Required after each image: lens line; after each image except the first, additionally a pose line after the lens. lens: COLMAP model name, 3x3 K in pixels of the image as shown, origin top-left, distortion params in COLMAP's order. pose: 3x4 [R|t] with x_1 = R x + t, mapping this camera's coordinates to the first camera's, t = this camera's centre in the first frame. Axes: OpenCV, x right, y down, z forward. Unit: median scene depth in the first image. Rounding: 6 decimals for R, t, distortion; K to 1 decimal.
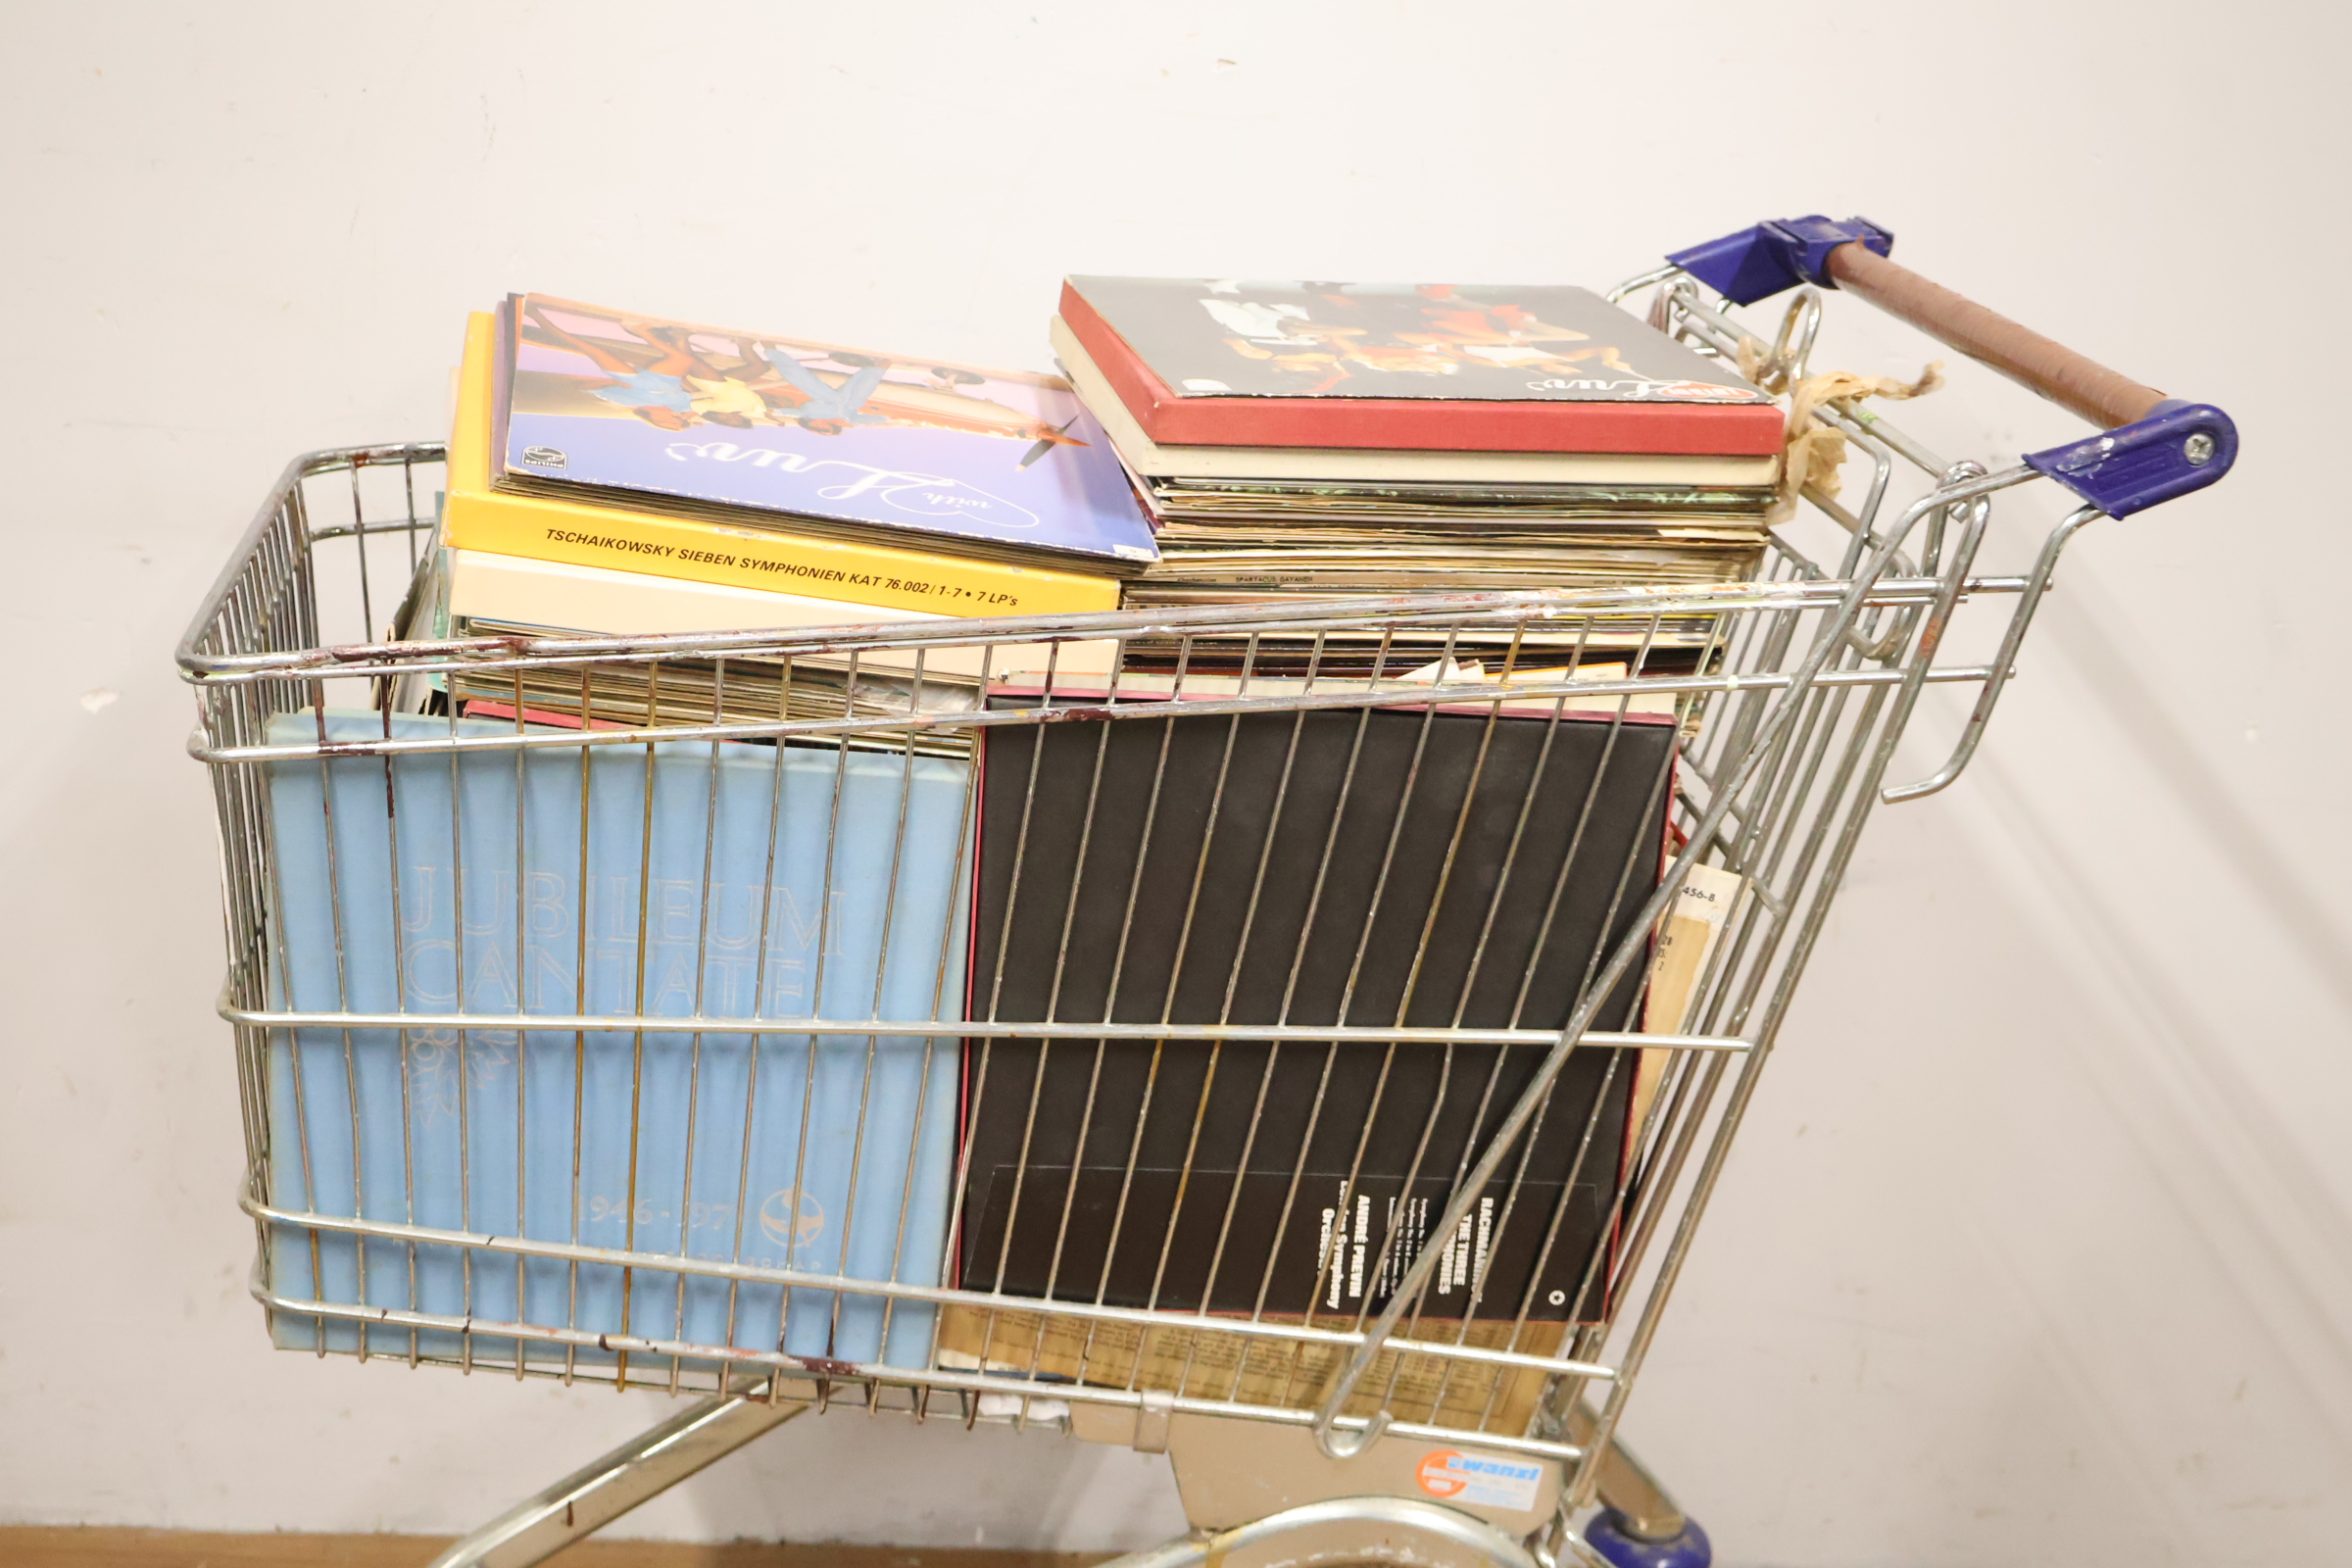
lens RADIAL K [[3161.7, 0, 1176.0], [0, 3161.7, 784.0], [0, 0, 1]] dist [-0.018729, 0.026939]
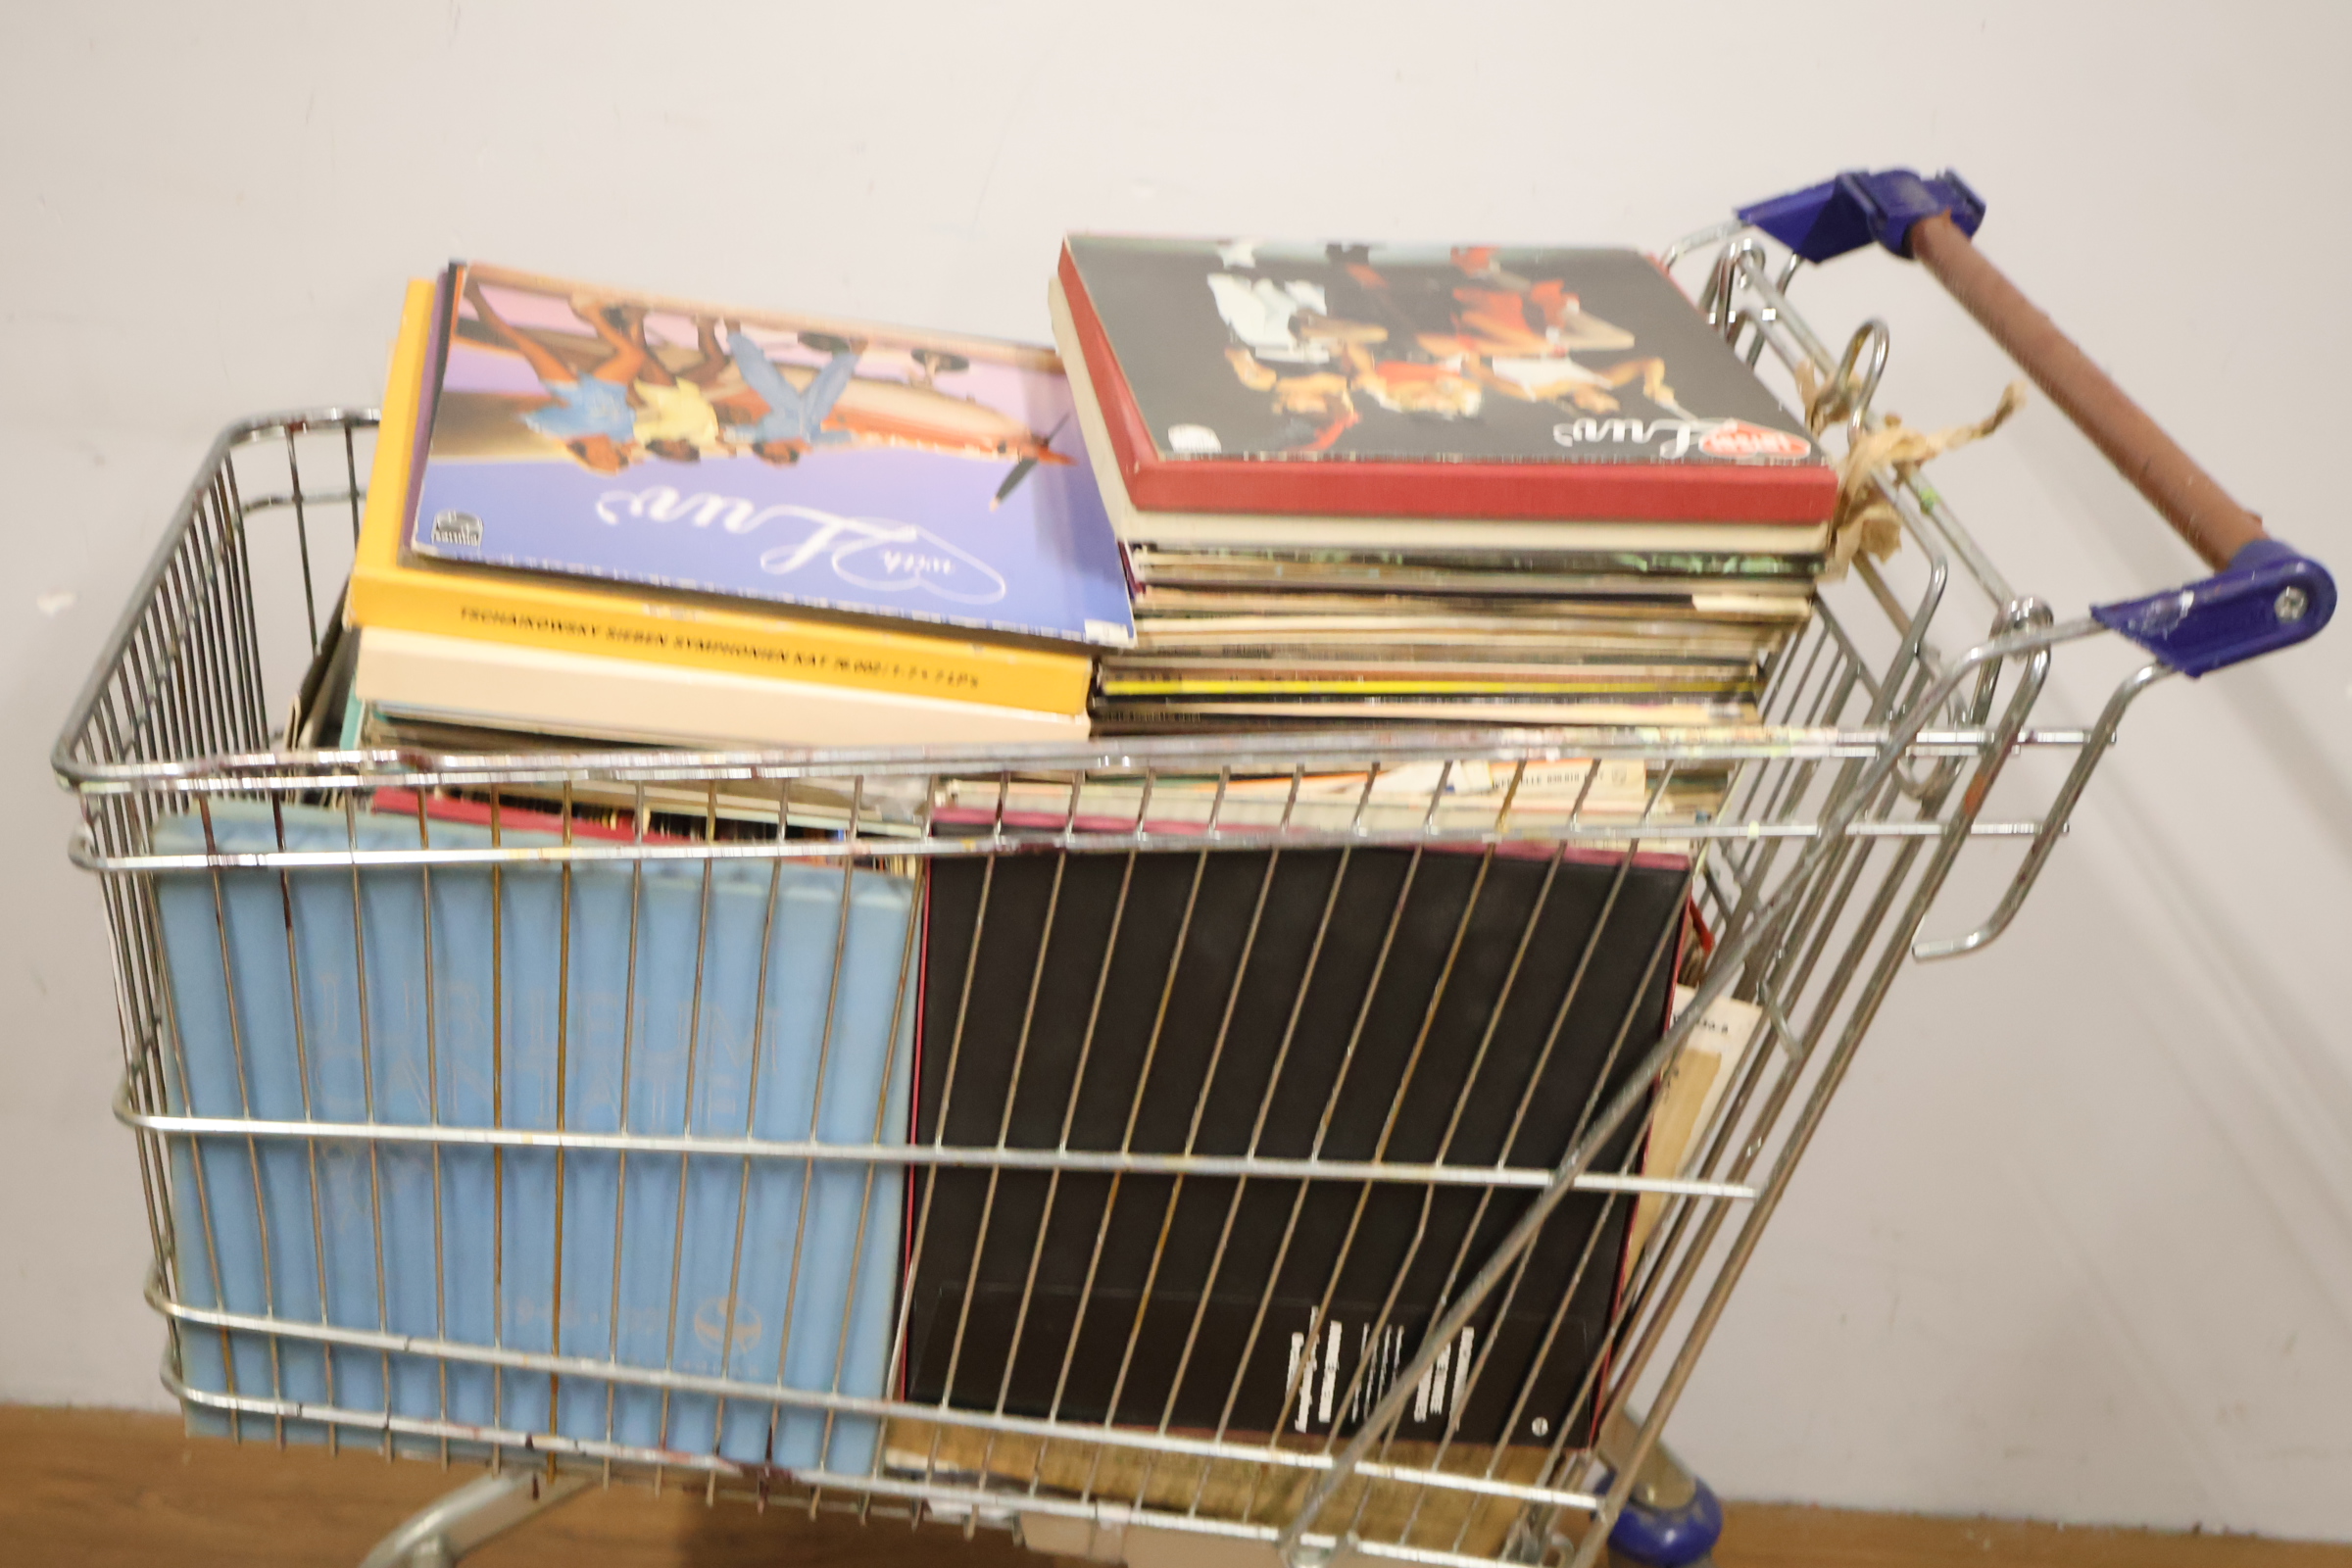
lens RADIAL K [[3155.1, 0, 1181.6], [0, 3155.1, 761.8], [0, 0, 1]] dist [-0.003393, -0.034629]
pose [[0.999032, 0.031558, -0.030651, 0.037060], [-0.027130, 0.990413, 0.135444, -0.159677], [0.034631, -0.134482, 0.990311, 0.094945]]
